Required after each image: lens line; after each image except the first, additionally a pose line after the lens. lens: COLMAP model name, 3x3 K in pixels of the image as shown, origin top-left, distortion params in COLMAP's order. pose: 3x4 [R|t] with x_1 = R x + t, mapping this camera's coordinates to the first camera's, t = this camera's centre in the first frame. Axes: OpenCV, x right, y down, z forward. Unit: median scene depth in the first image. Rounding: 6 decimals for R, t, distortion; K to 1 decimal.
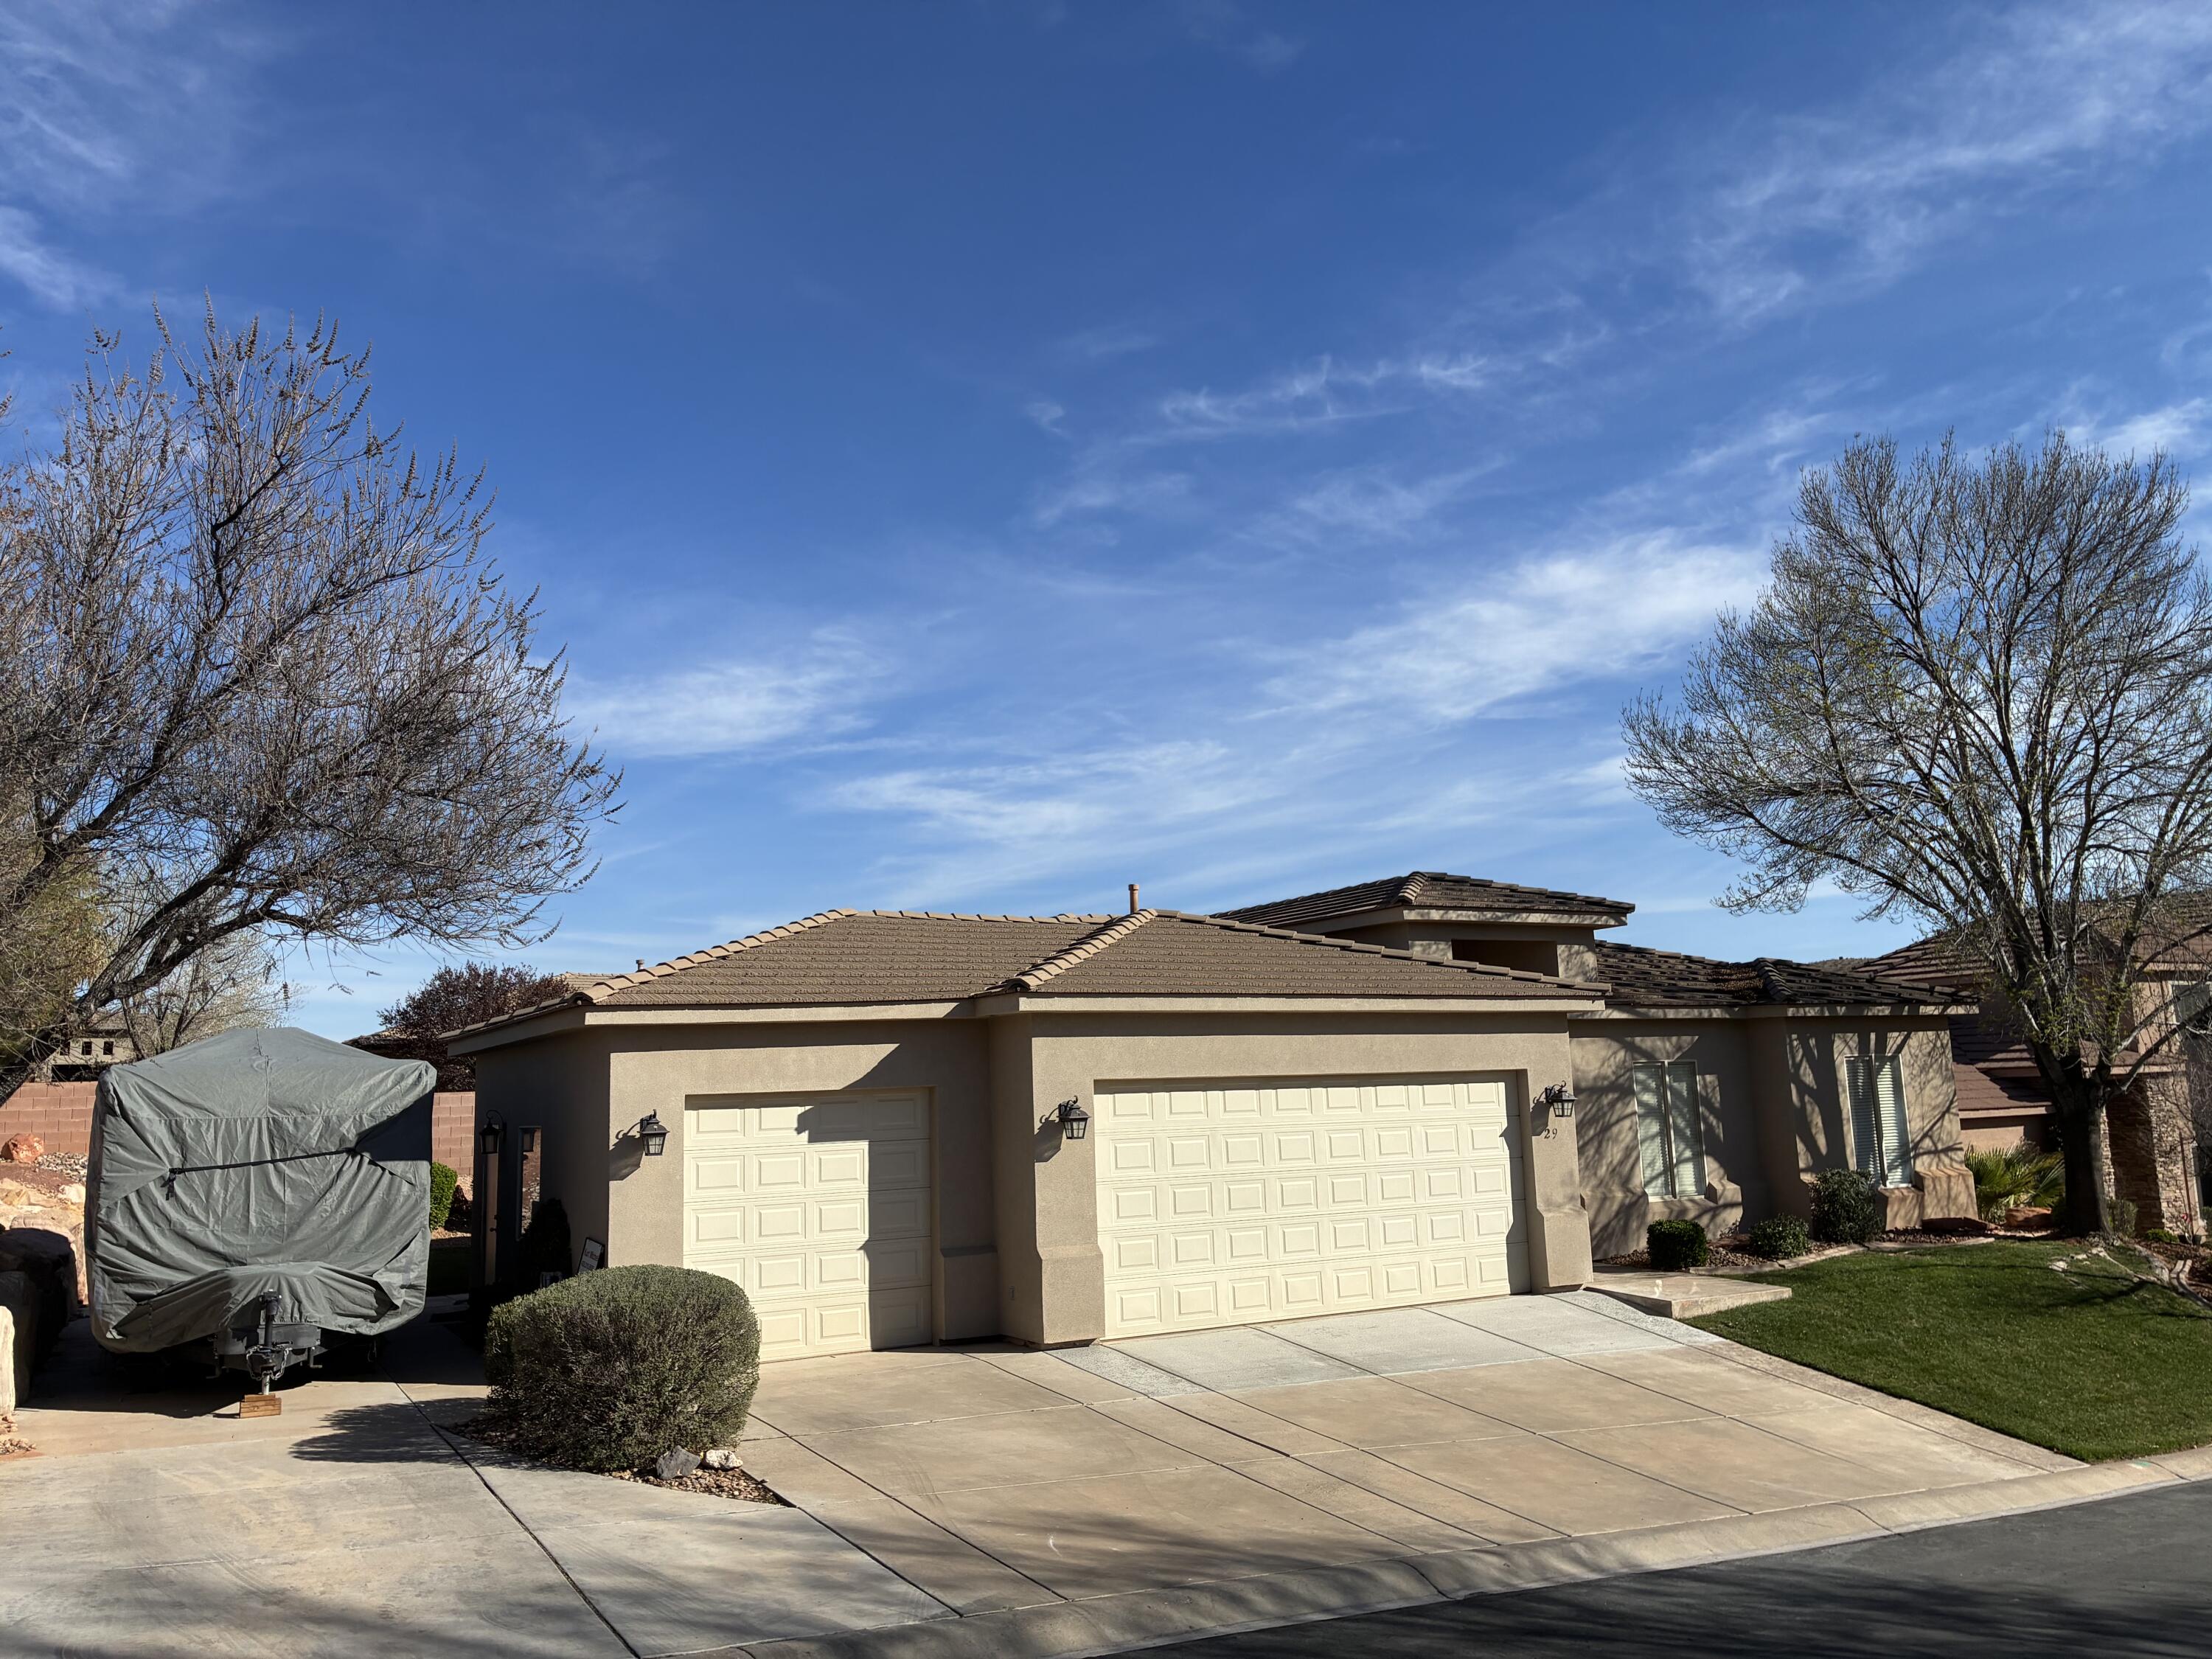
lens RADIAL K [[1582.9, 0, 1103.8], [0, 1582.9, 818.0], [0, 0, 1]] dist [0.038943, -0.010723]
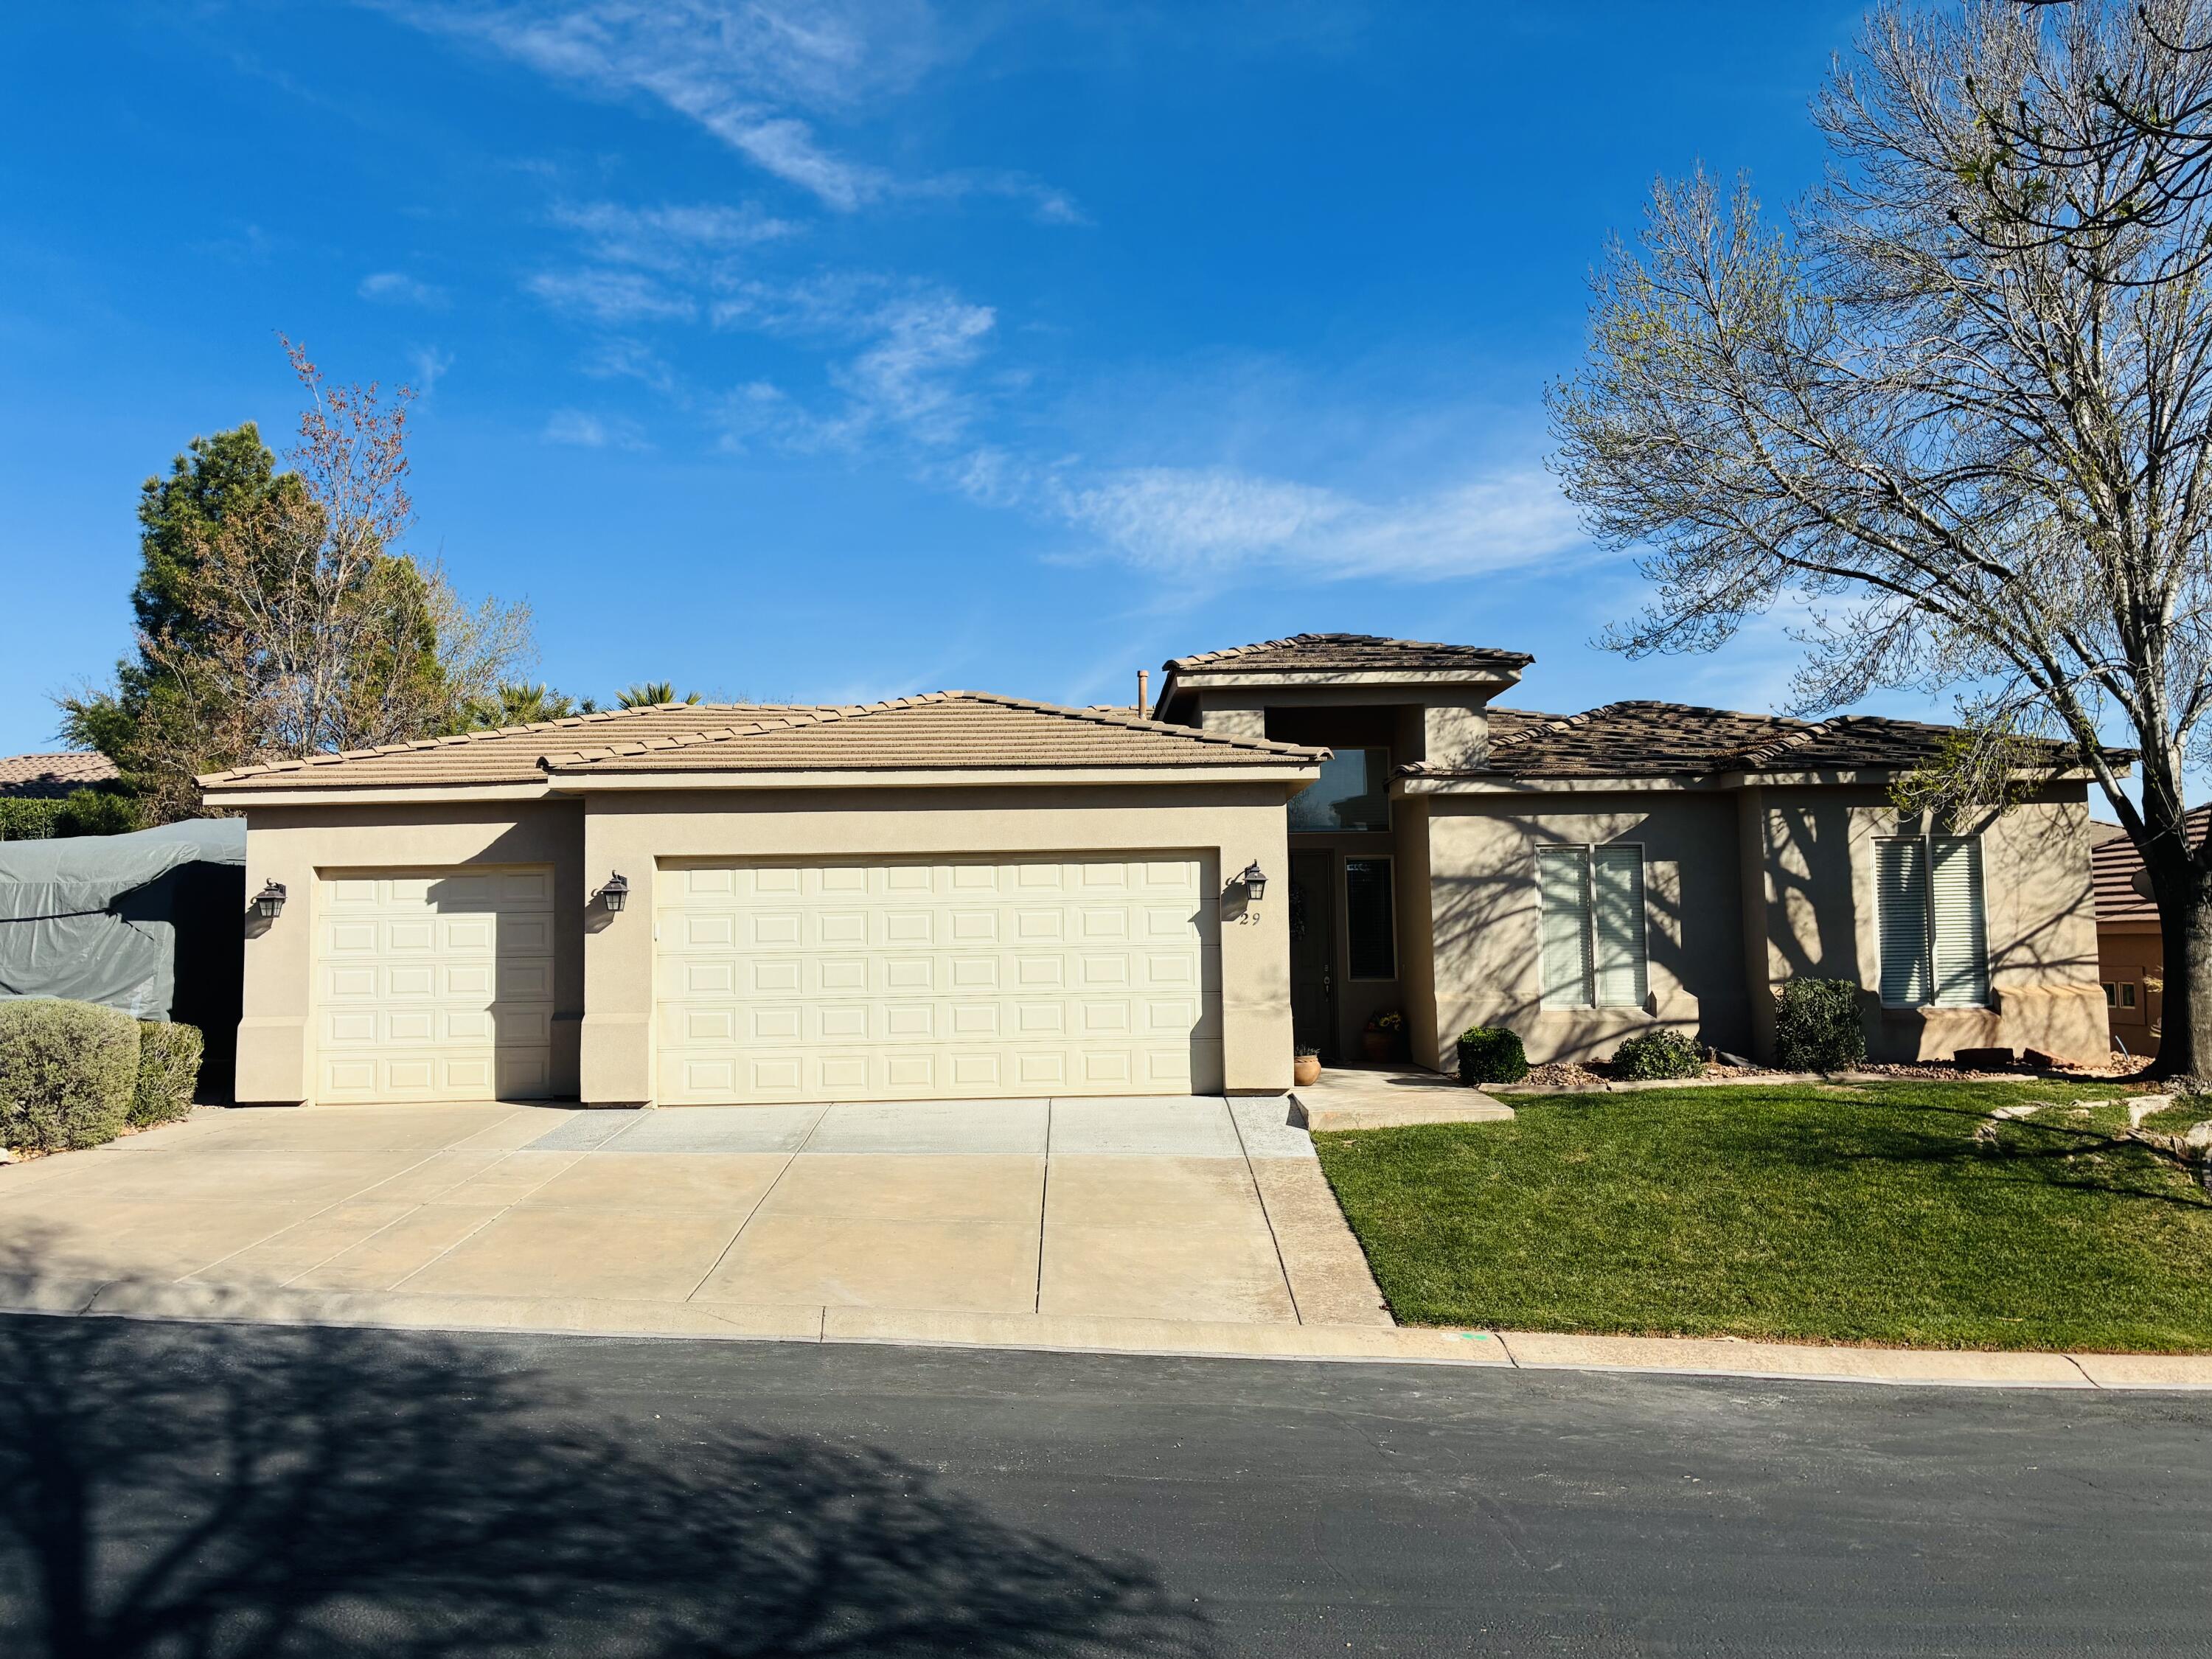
lens RADIAL K [[1706.2, 0, 1102.5], [0, 1706.2, 835.1], [0, 0, 1]] dist [0.043276, -0.052003]
pose [[0.892163, -0.013880, -0.451500, 0.536687], [0.064447, 0.993214, 0.096815, 0.047457], [0.447093, -0.115473, 0.887003, 0.116183]]
